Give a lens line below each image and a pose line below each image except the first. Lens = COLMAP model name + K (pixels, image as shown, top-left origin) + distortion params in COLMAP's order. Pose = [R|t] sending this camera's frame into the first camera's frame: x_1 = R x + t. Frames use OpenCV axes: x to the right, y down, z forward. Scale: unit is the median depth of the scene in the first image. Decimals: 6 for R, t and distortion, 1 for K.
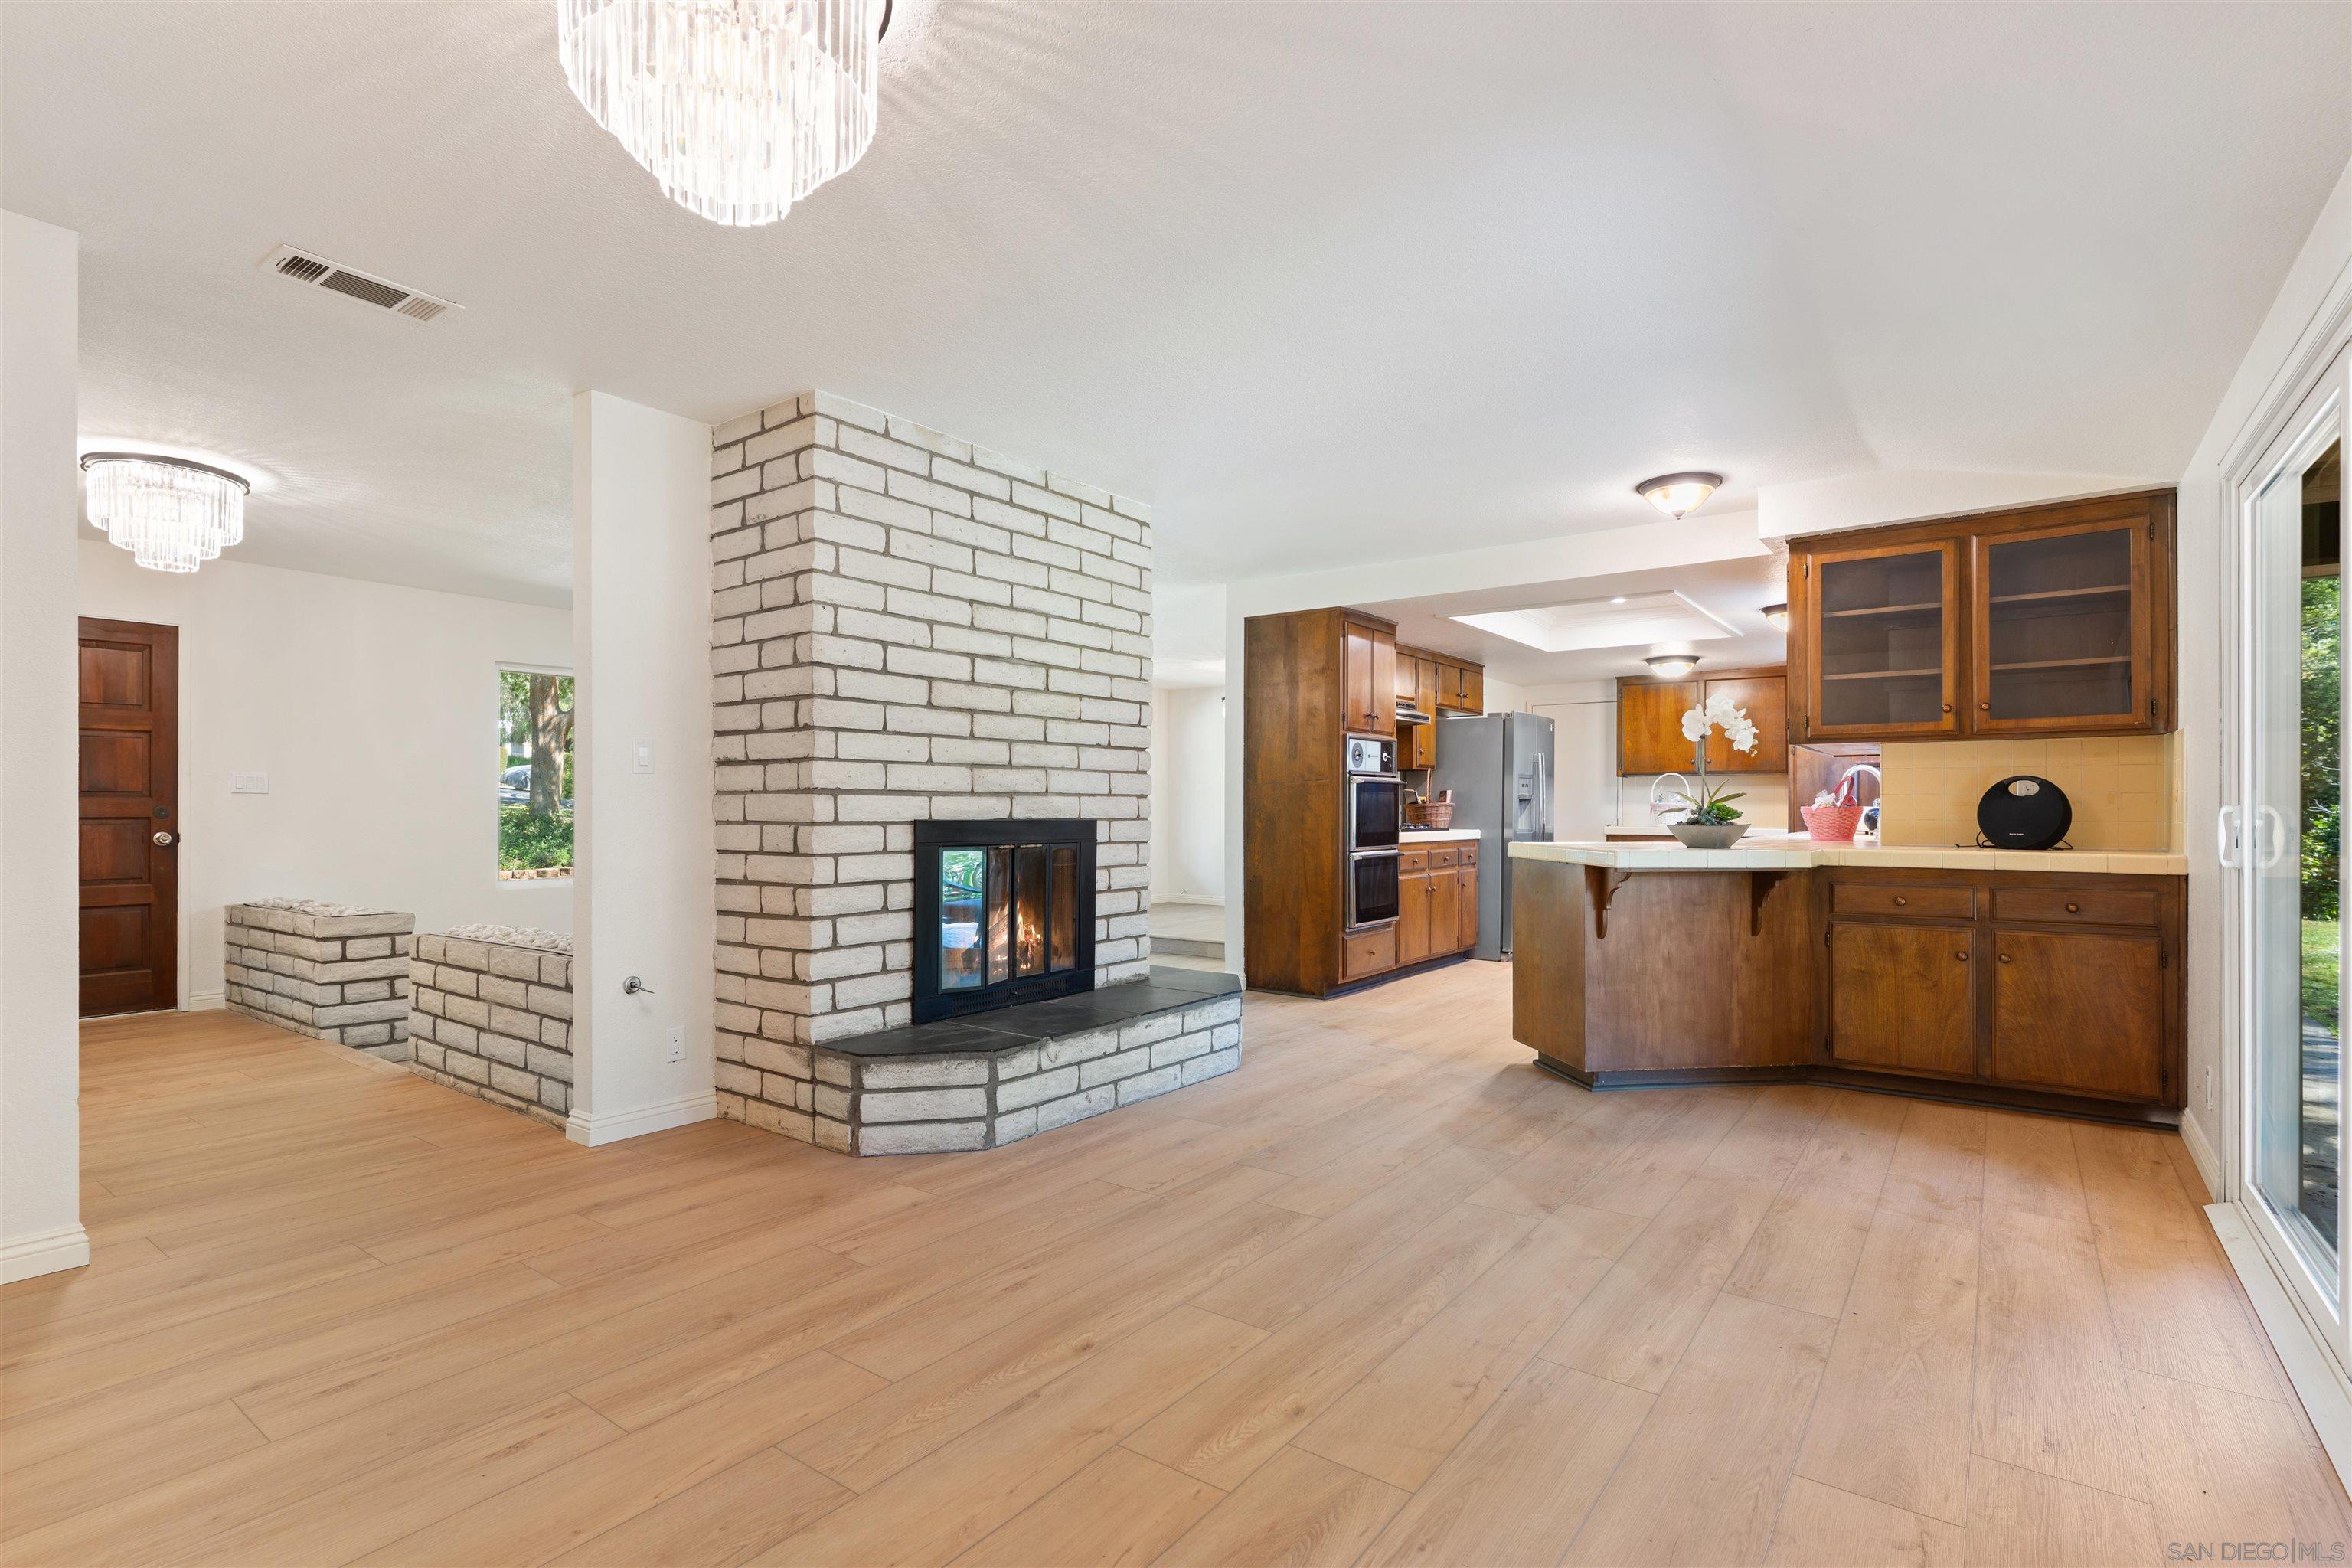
lens RADIAL K [[1117.7, 0, 1166.8], [0, 1117.7, 795.5], [0, 0, 1]] dist [-0.000053, 0.000669]
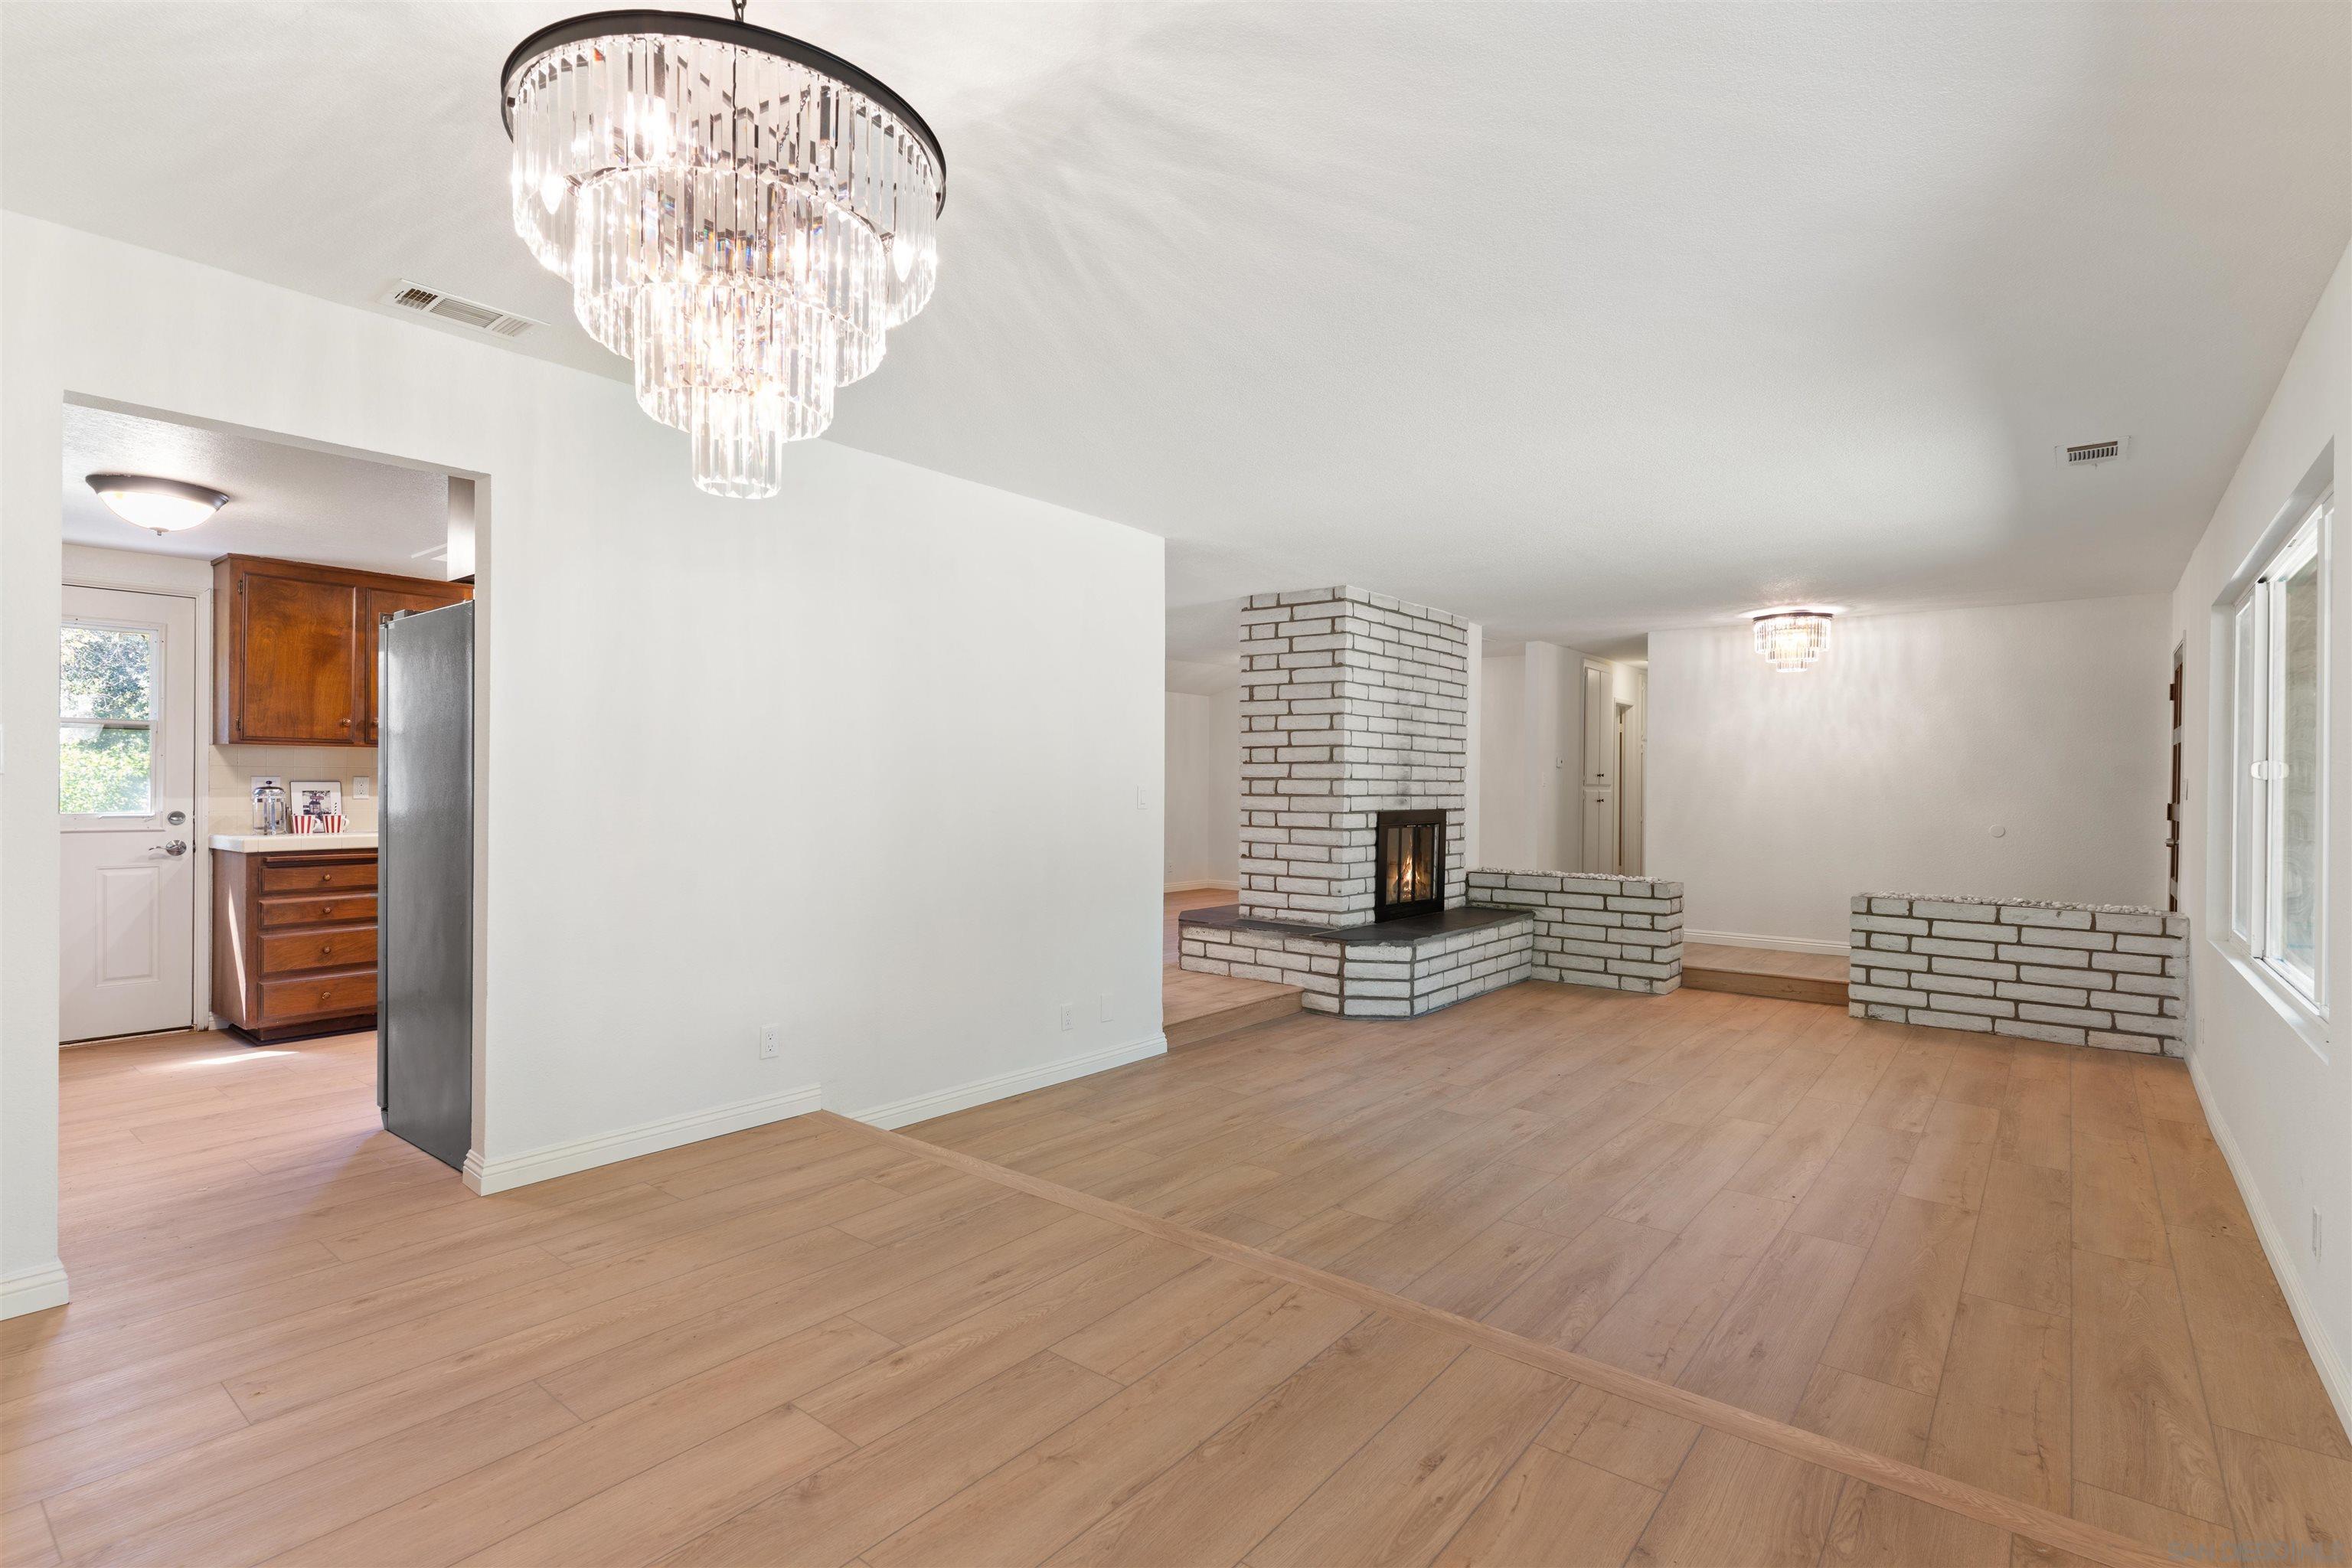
lens RADIAL K [[1117.7, 0, 1166.8], [0, 1117.7, 795.5], [0, 0, 1]] dist [-0.000053, 0.000669]
pose [[0.998528, -0.008636, -0.053551, -0.455348], [0.008980, 0.999941, 0.006174, -0.016606], [0.053494, -0.006646, 0.998546, -0.814821]]
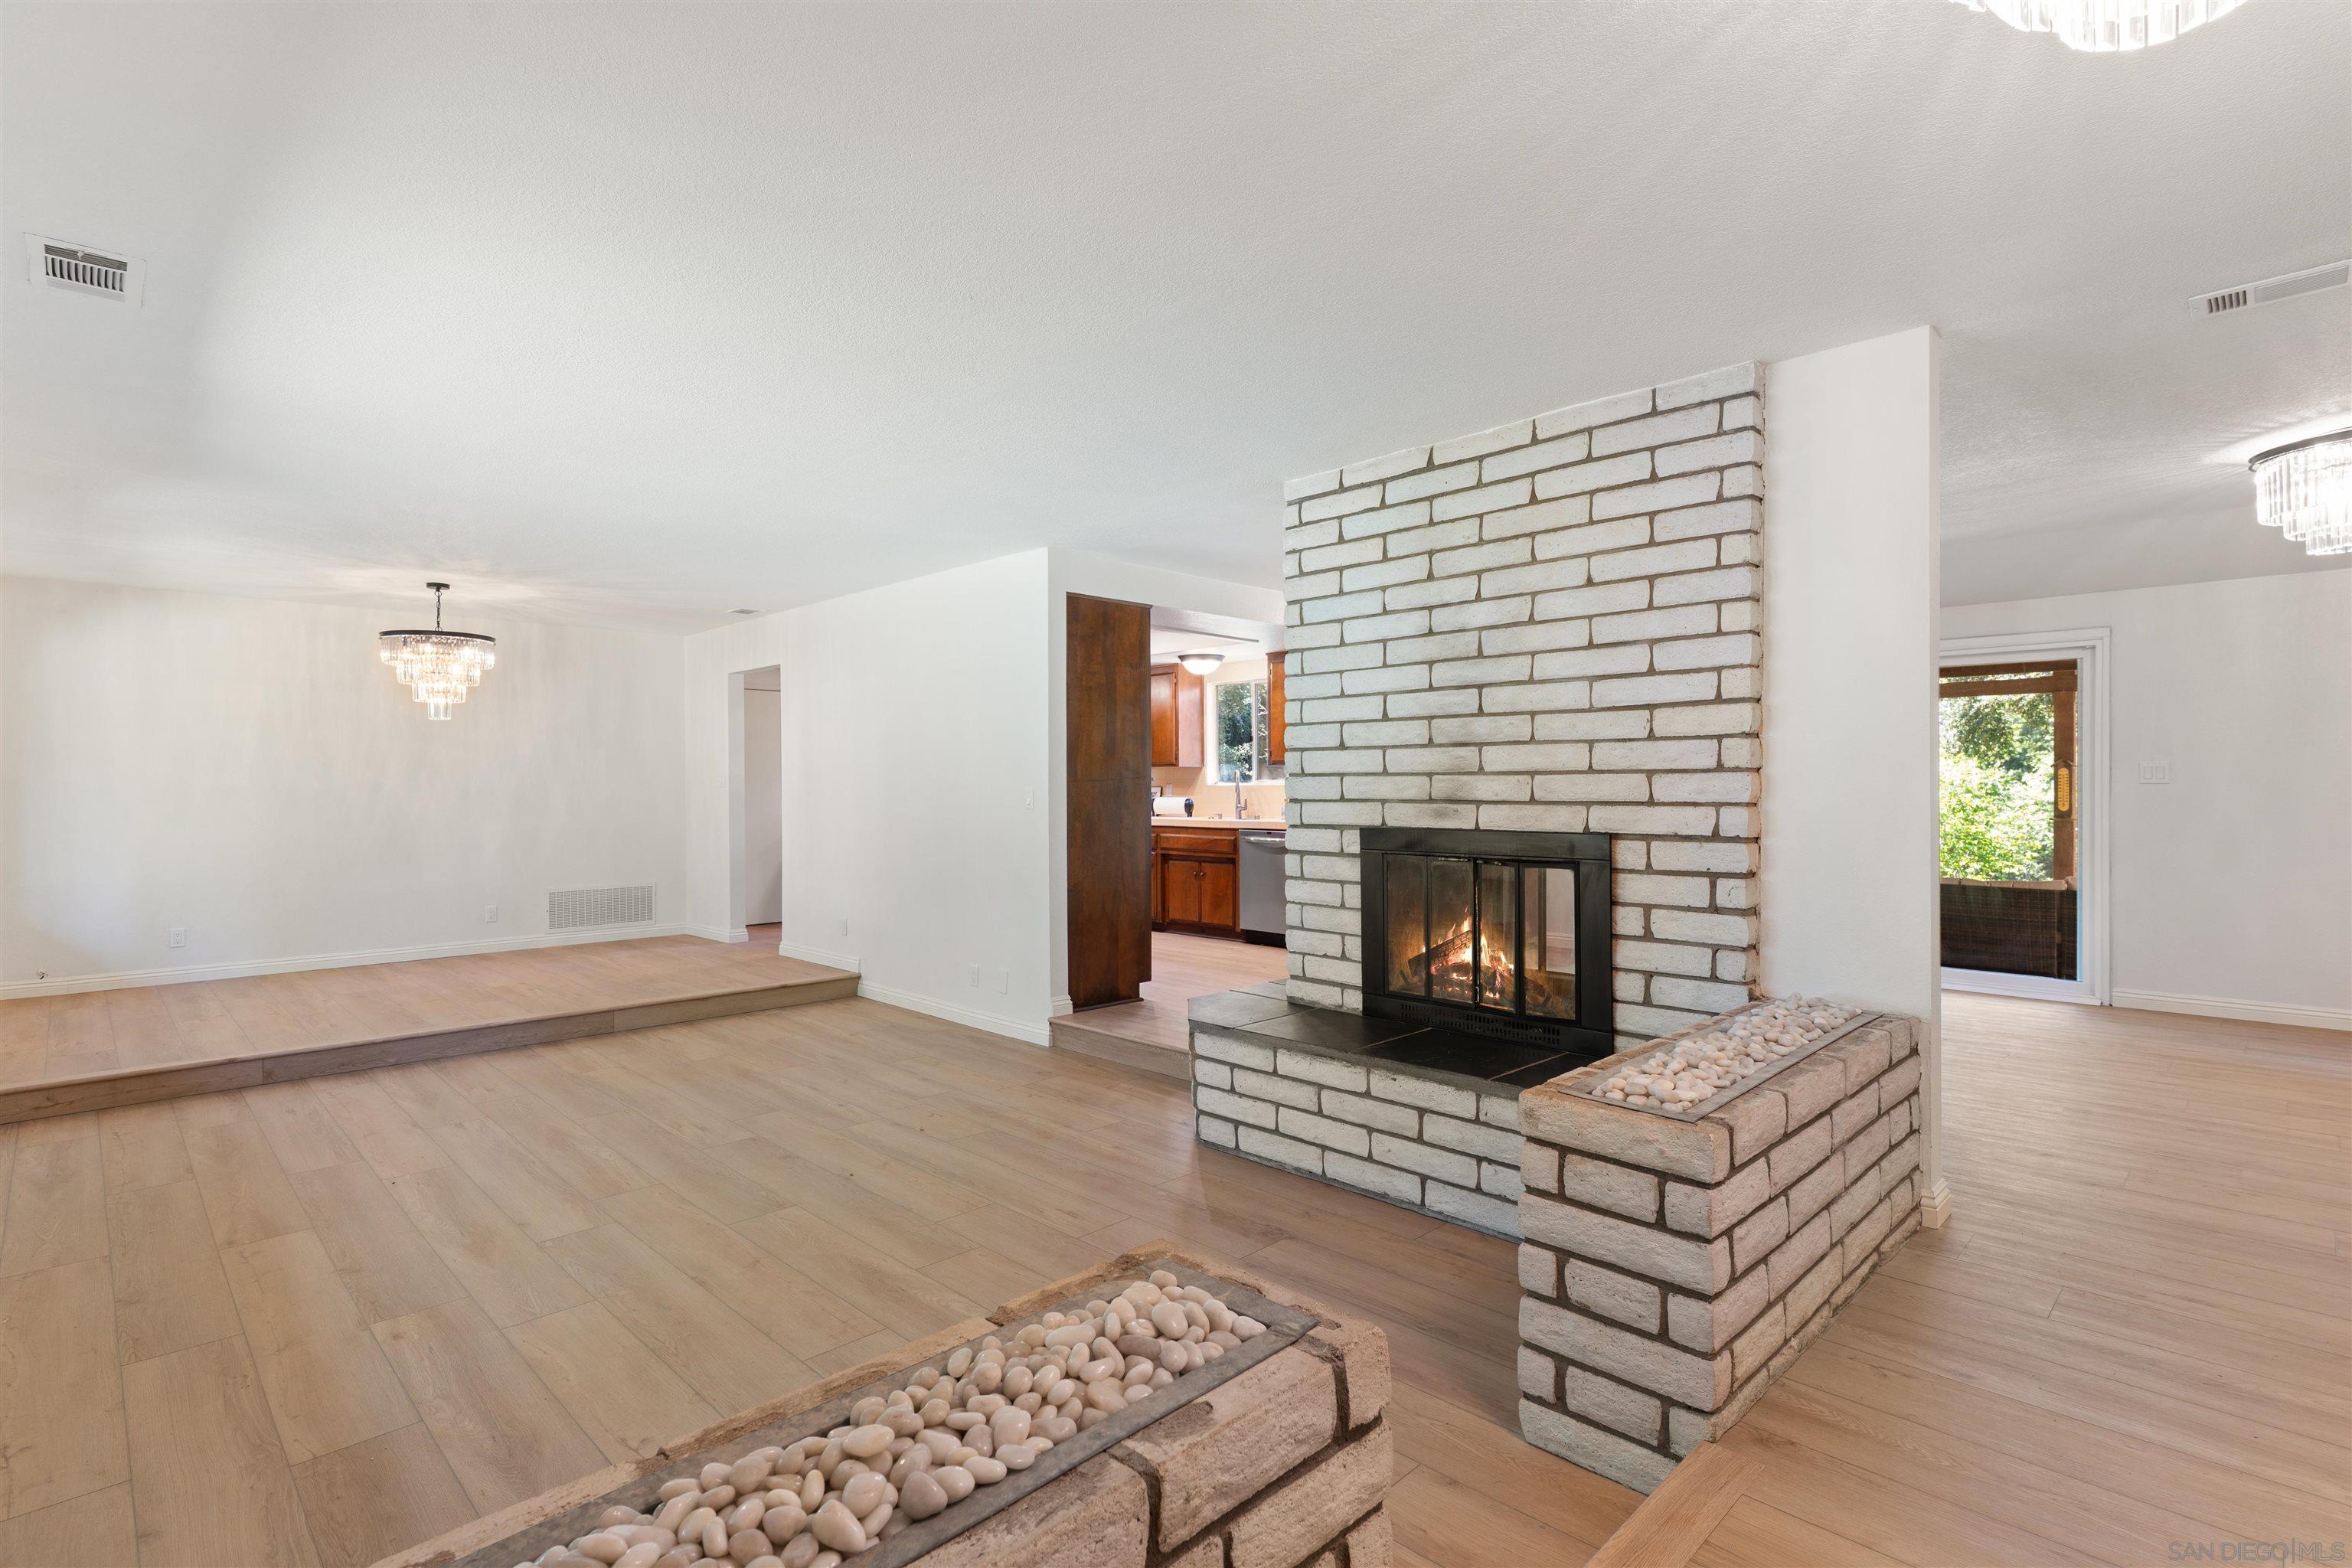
lens RADIAL K [[1117.7, 0, 1166.8], [0, 1117.7, 795.5], [0, 0, 1]] dist [-0.000053, 0.000669]
pose [[-0.167048, -0.006212, -0.985929, 0.857013], [0.001535, 0.999977, -0.006561, -0.001170], [0.985948, -0.002610, -0.167034, 0.960537]]
